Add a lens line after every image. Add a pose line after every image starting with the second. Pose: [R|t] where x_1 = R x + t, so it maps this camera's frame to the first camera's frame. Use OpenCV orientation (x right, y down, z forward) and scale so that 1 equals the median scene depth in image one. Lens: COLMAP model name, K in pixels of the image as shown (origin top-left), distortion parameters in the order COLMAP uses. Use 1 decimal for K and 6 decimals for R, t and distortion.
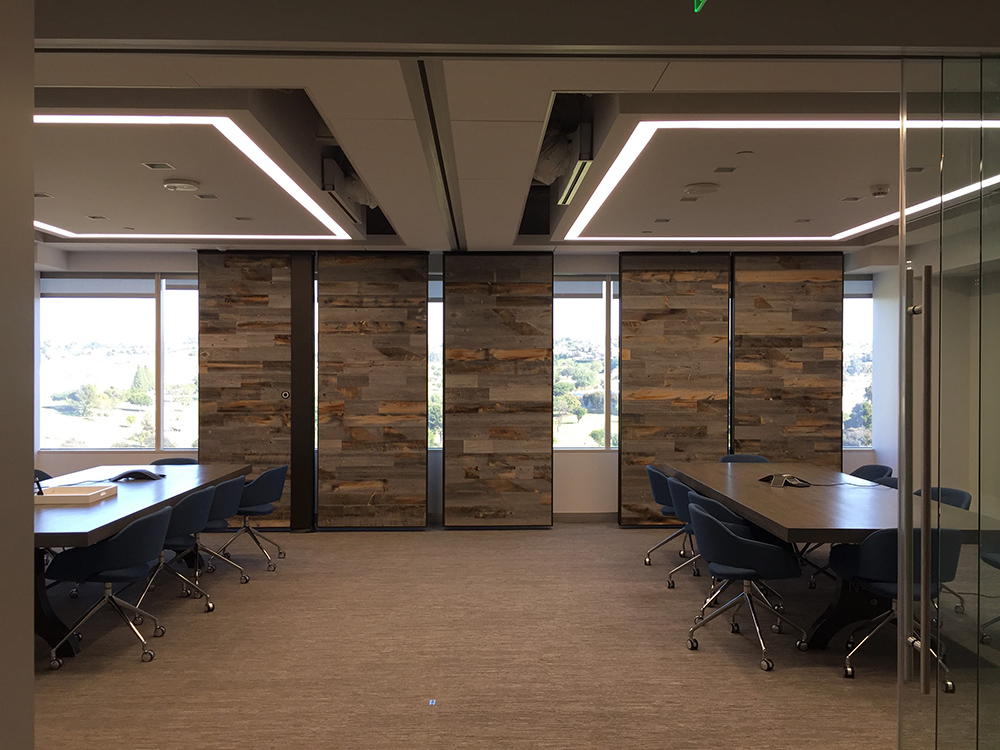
lens RADIAL K [[849.9, 0, 510.8], [0, 849.9, 376.2], [0, 0, 1]] dist [0.042714, -0.069947]
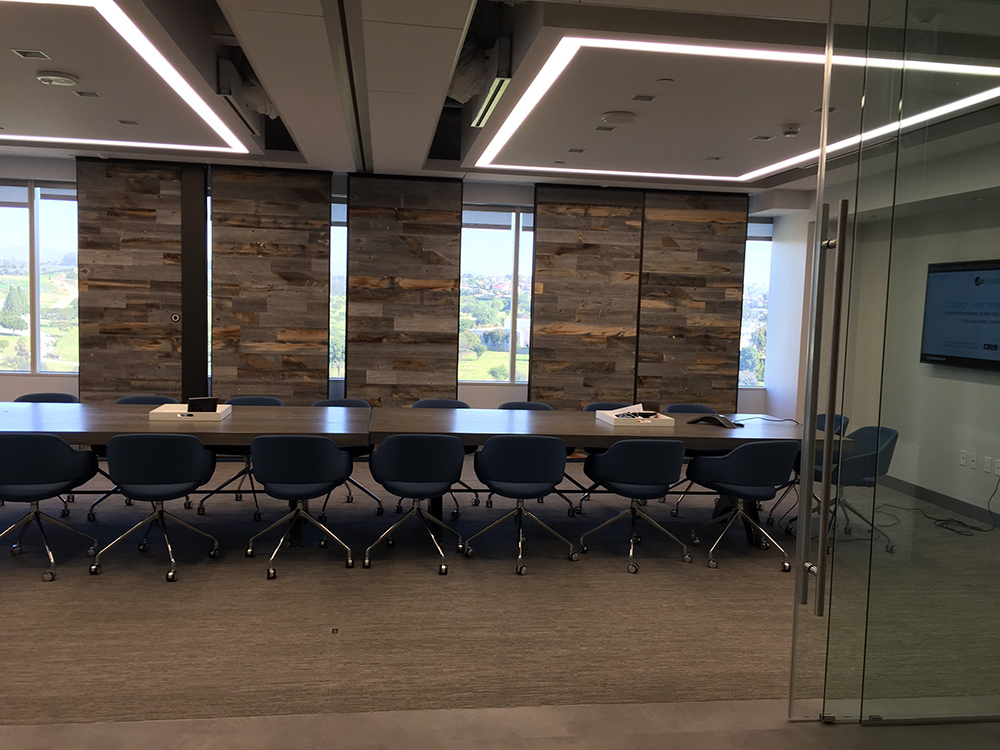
lens RADIAL K [[849.9, 0, 513.9], [0, 849.9, 384.4], [0, 0, 1]] dist [0.042714, -0.069947]
pose [[0.992383, 0.021219, 0.121348, -0.005901], [-0.031360, 0.996115, 0.082283, 0.005663], [-0.119131, -0.085462, 0.989194, 0.013241]]
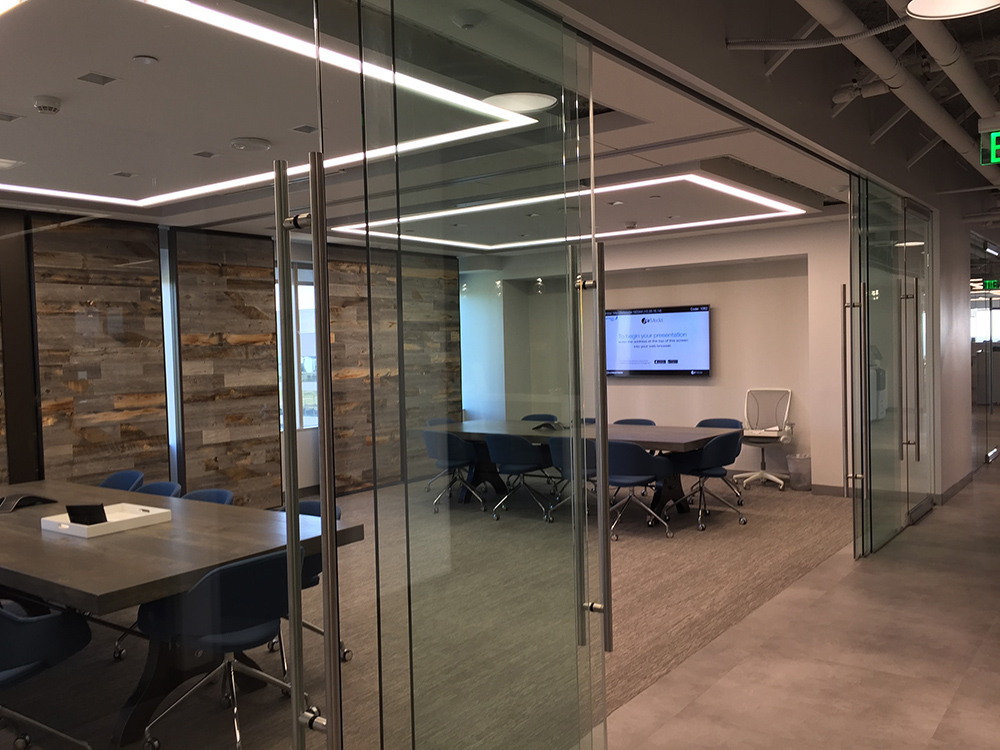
lens RADIAL K [[849.9, 0, 499.7], [0, 849.9, 380.2], [0, 0, 1]] dist [0.042714, -0.069947]
pose [[0.616116, -0.048485, 0.786162, -0.596271], [0.034384, 0.998808, 0.034653, -0.001719], [-0.786905, 0.005681, 0.617049, 0.163863]]
